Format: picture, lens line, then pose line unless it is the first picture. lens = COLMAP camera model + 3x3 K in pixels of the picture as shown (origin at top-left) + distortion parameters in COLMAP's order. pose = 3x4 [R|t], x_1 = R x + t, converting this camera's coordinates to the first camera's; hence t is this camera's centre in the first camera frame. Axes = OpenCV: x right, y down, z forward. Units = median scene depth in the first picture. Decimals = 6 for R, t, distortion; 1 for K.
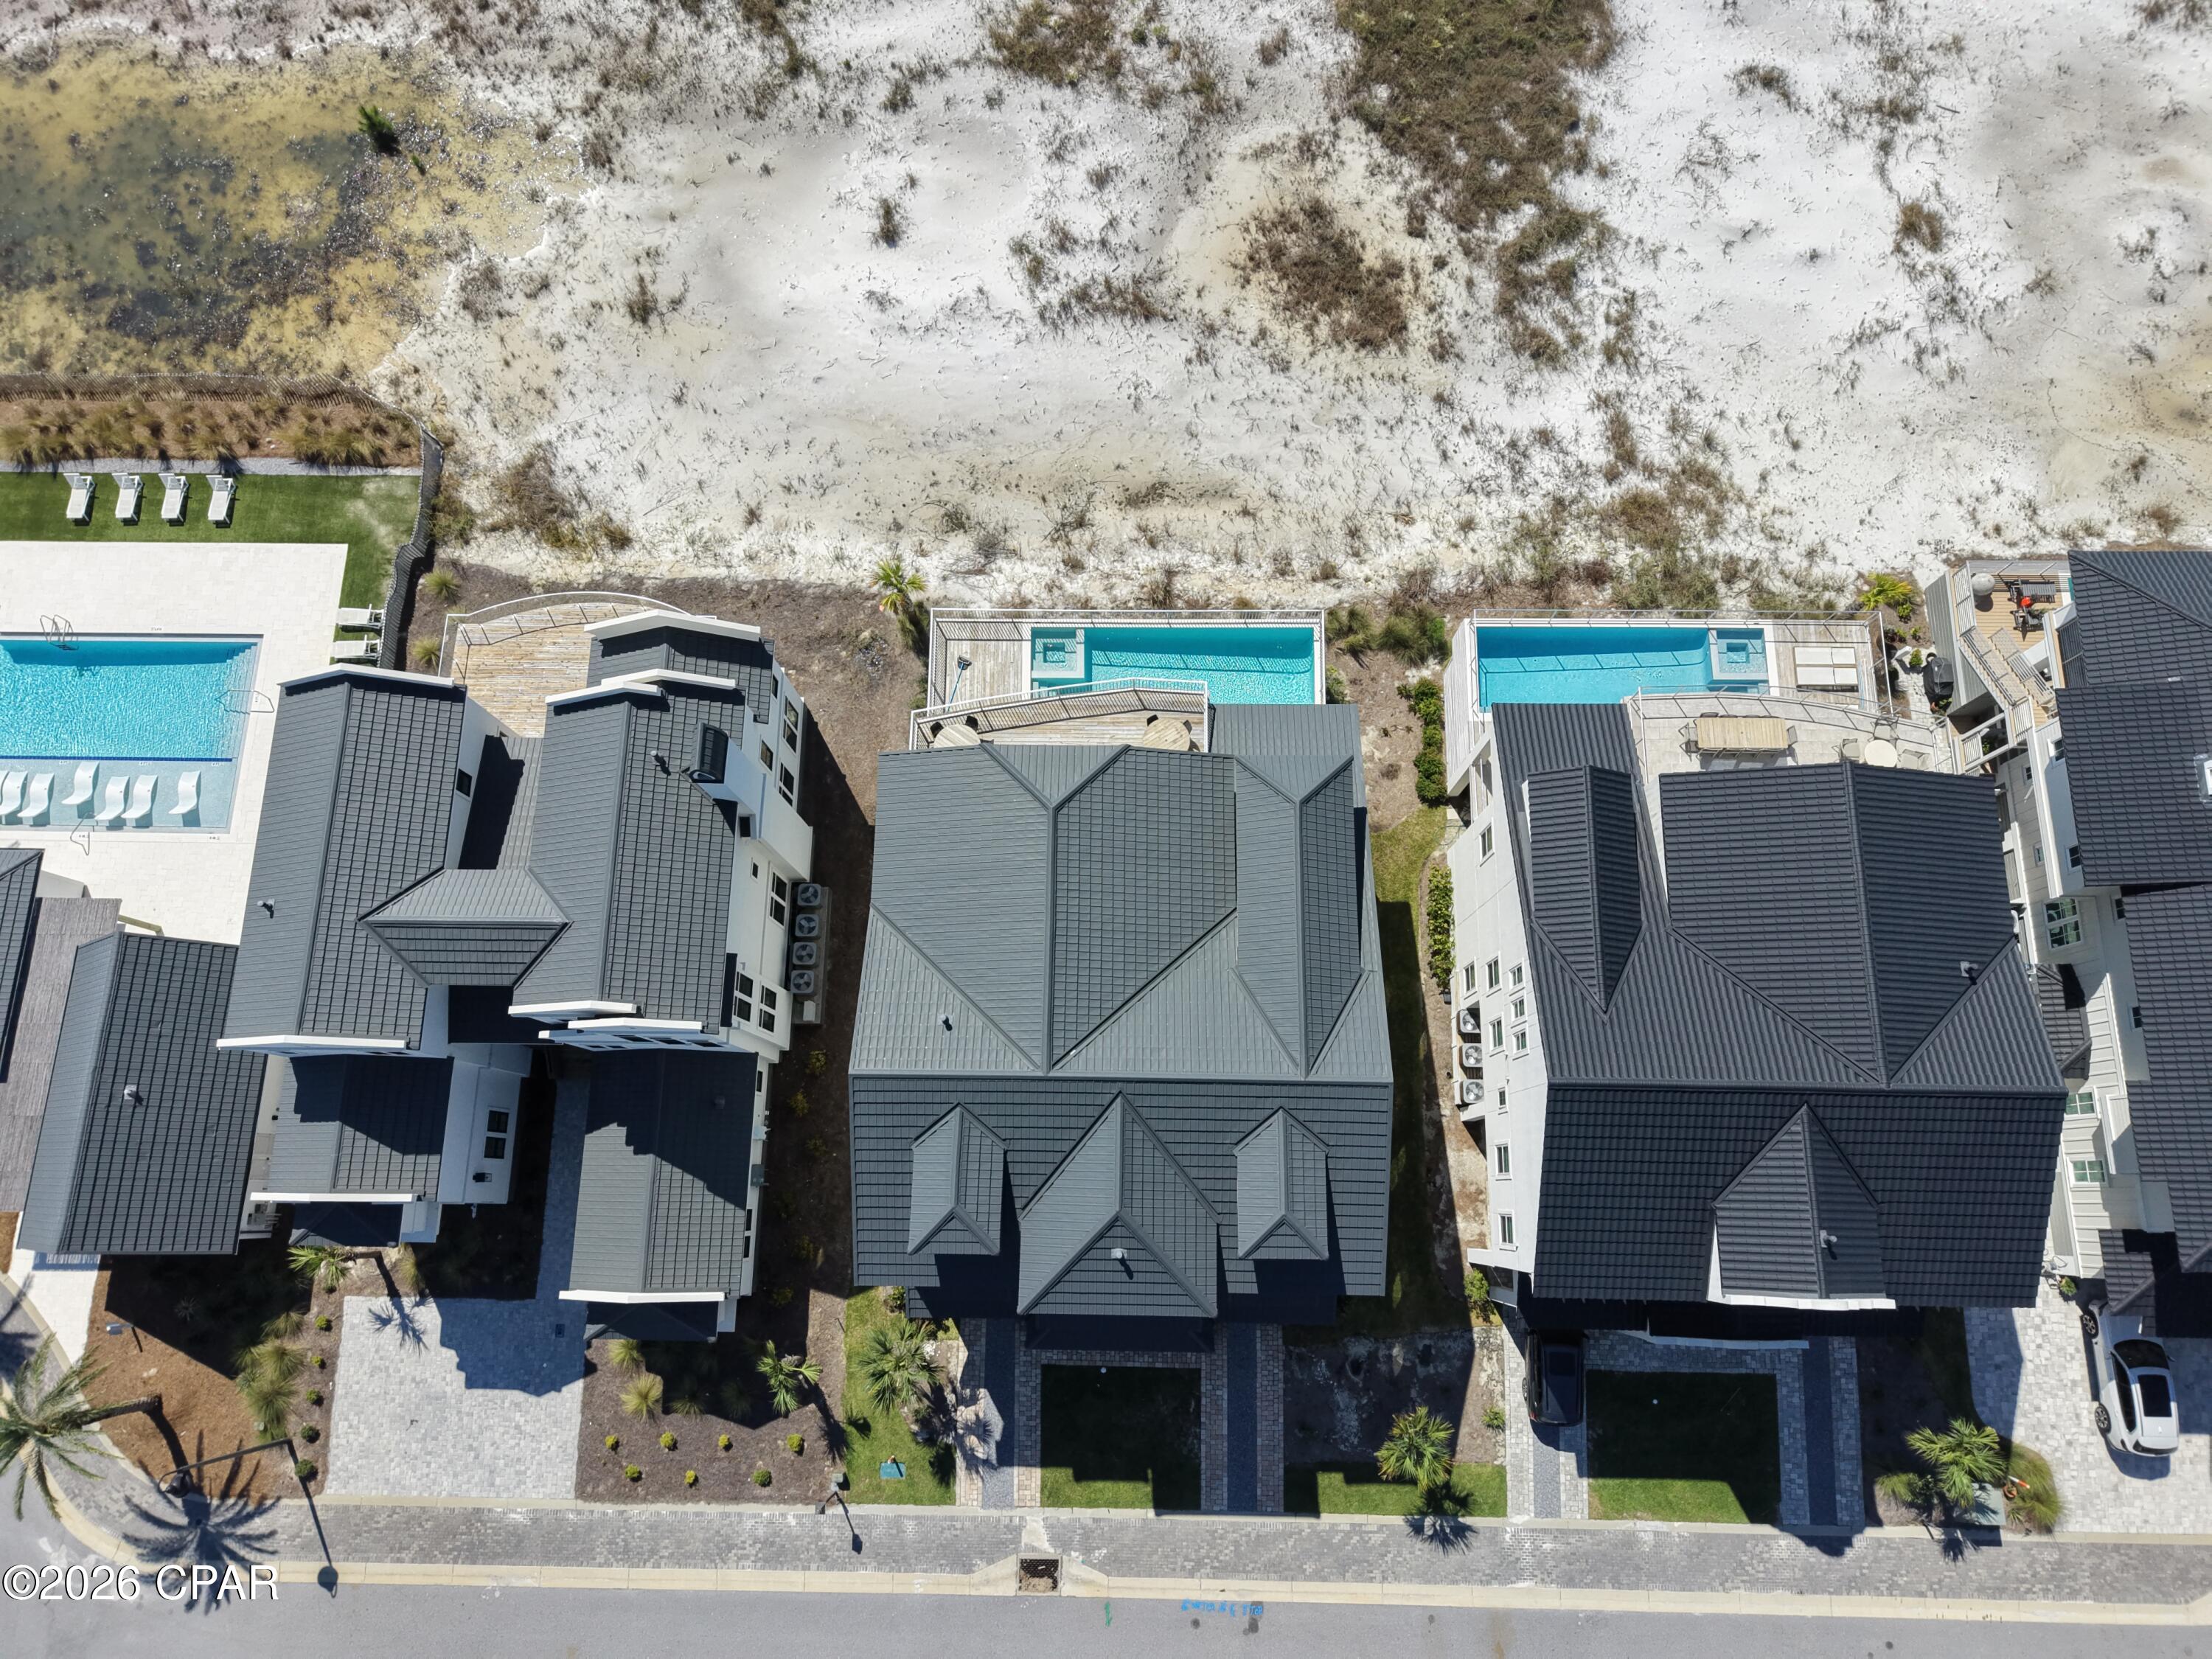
lens RADIAL K [[1445.0, 0, 1097.3], [0, 1445.0, 819.9], [0, 0, 1]] dist [0.049961, -0.047883]
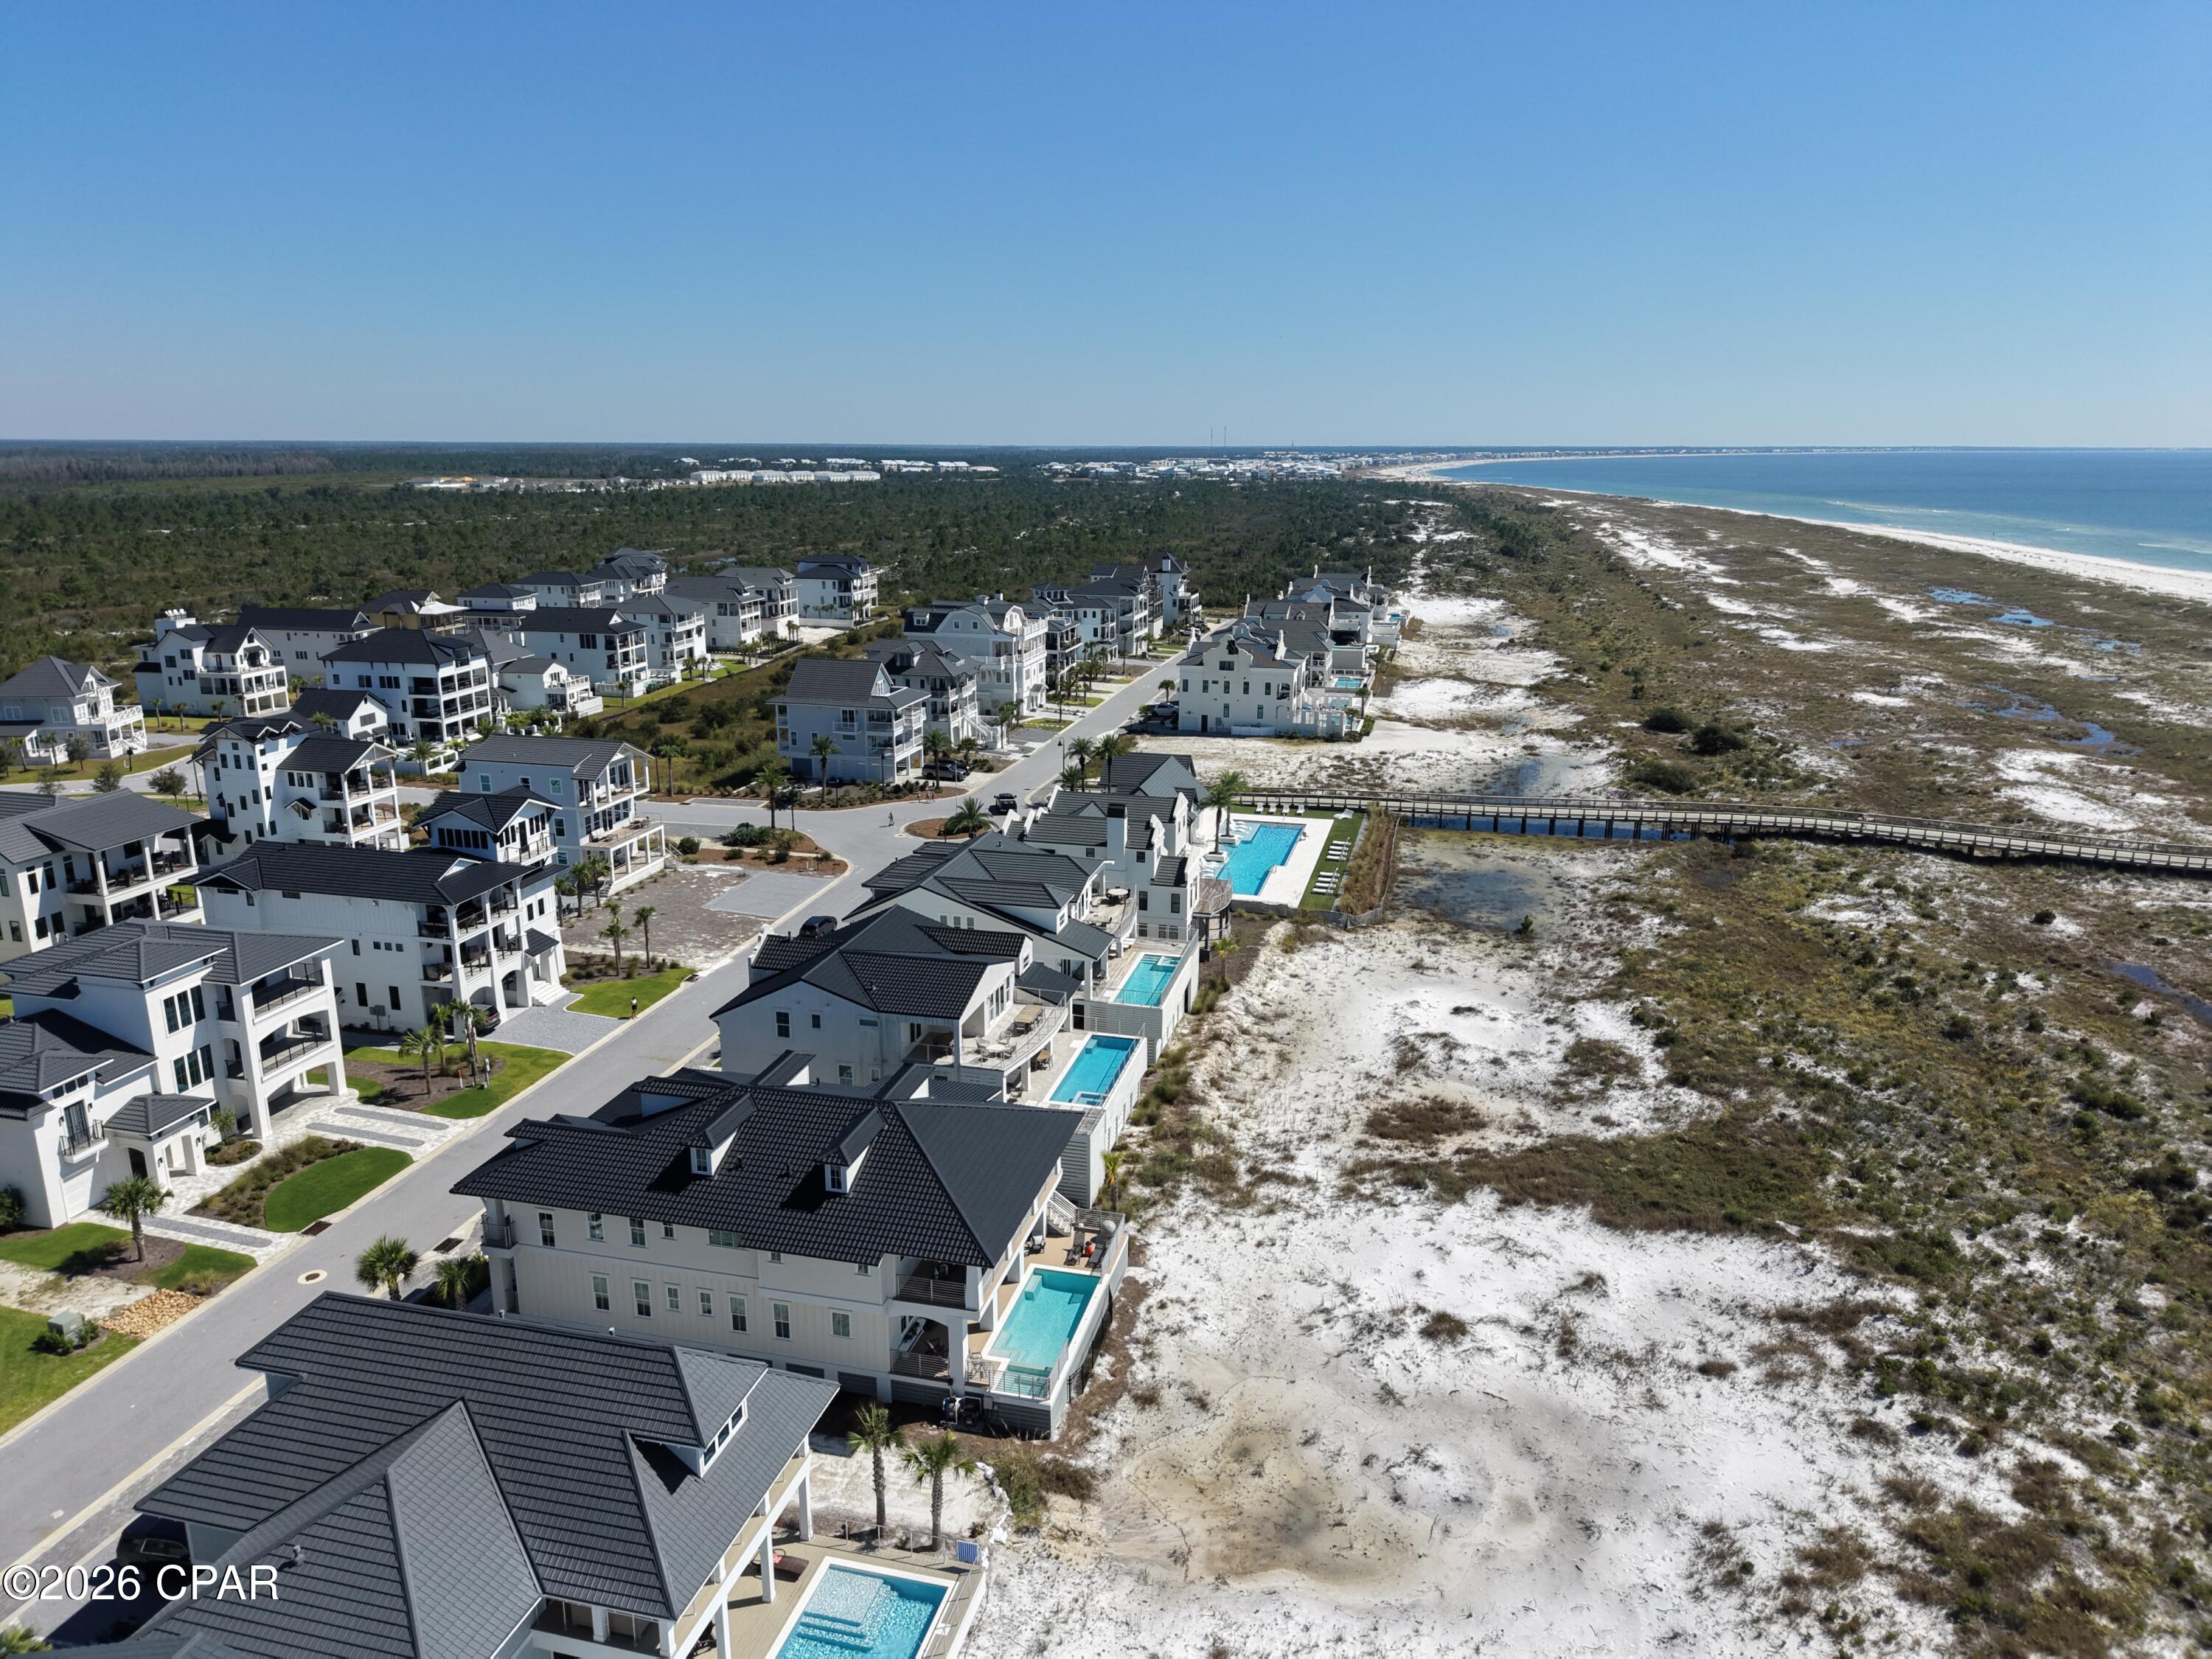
lens RADIAL K [[1466.2, 0, 1106.0], [0, 1466.2, 829.5], [0, 0, 1]] dist [0.039038, -0.048698]
pose [[-0.226844, 0.267557, -0.936459, 1.666599], [-0.944000, 0.176138, 0.278996, -0.565617], [0.239593, 0.947306, 0.212618, 0.319675]]
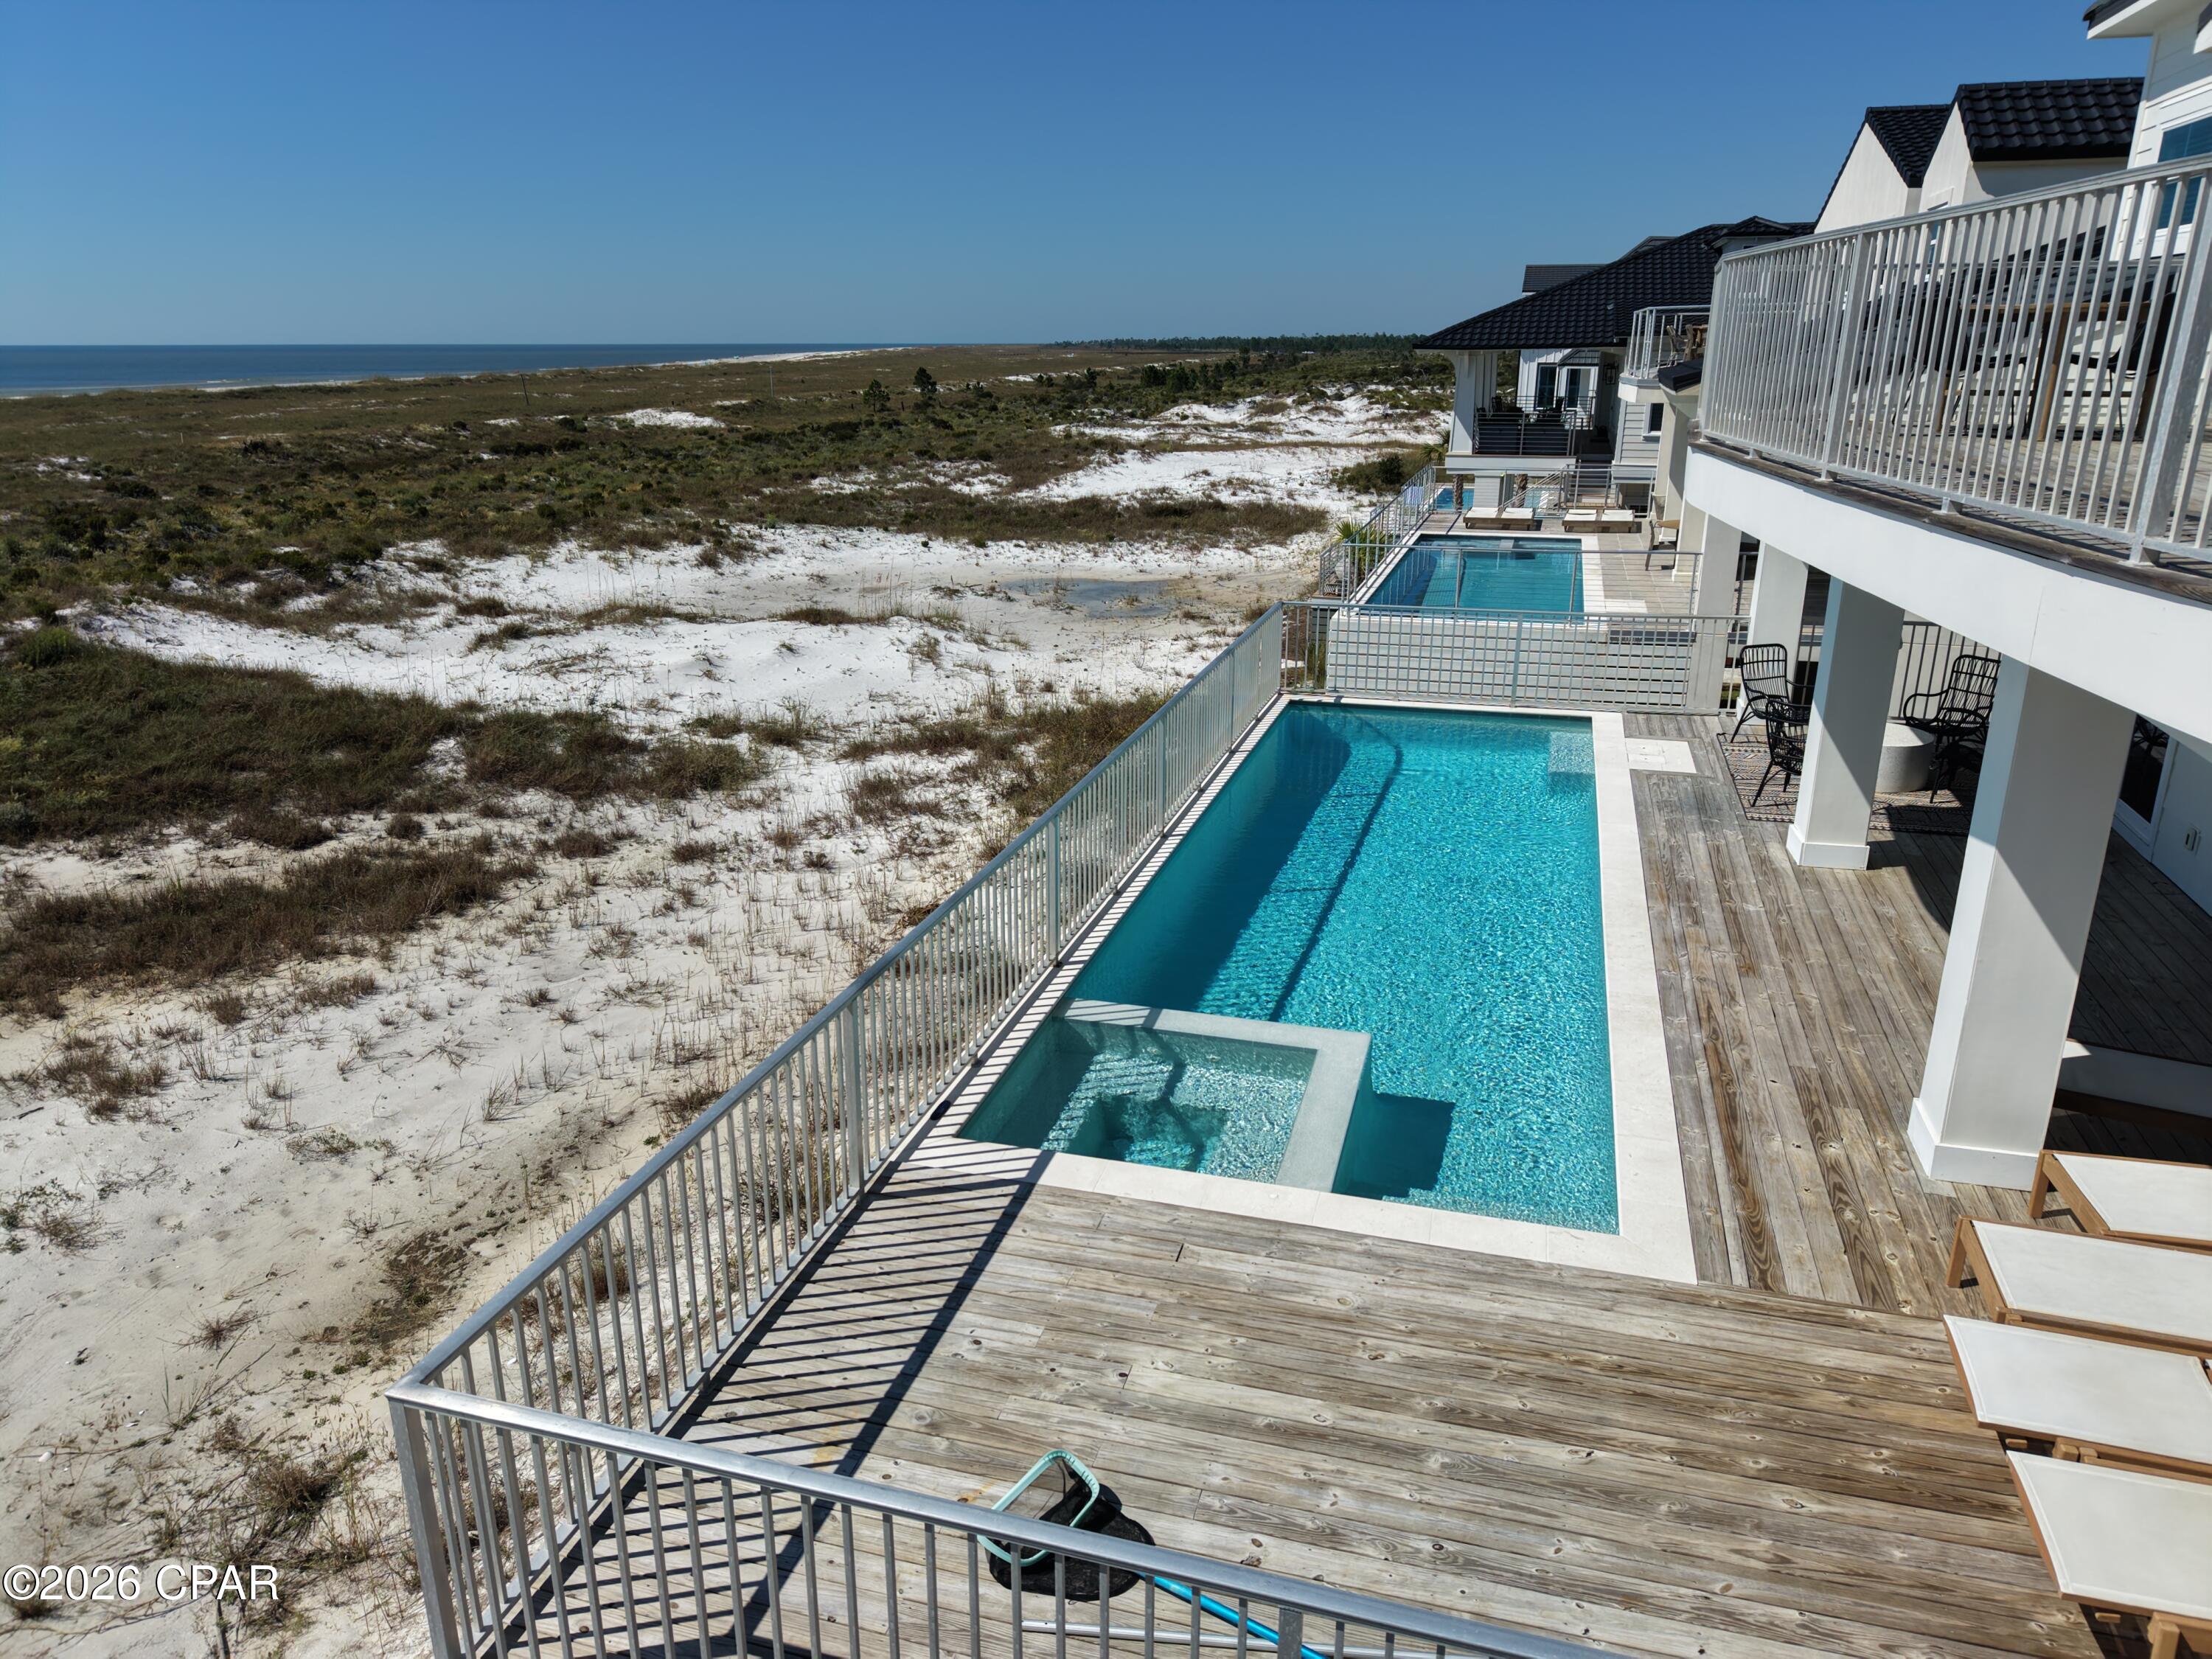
lens RADIAL K [[1480.6, 0, 1106.0], [0, 1480.6, 829.5], [0, 0, 1]] dist [0.024855, -0.020552]
pose [[0.273876, -0.279653, 0.920210, -0.148682], [0.931922, 0.313660, -0.182041, -0.091082], [-0.237725, 0.907420, 0.346519, 0.817434]]
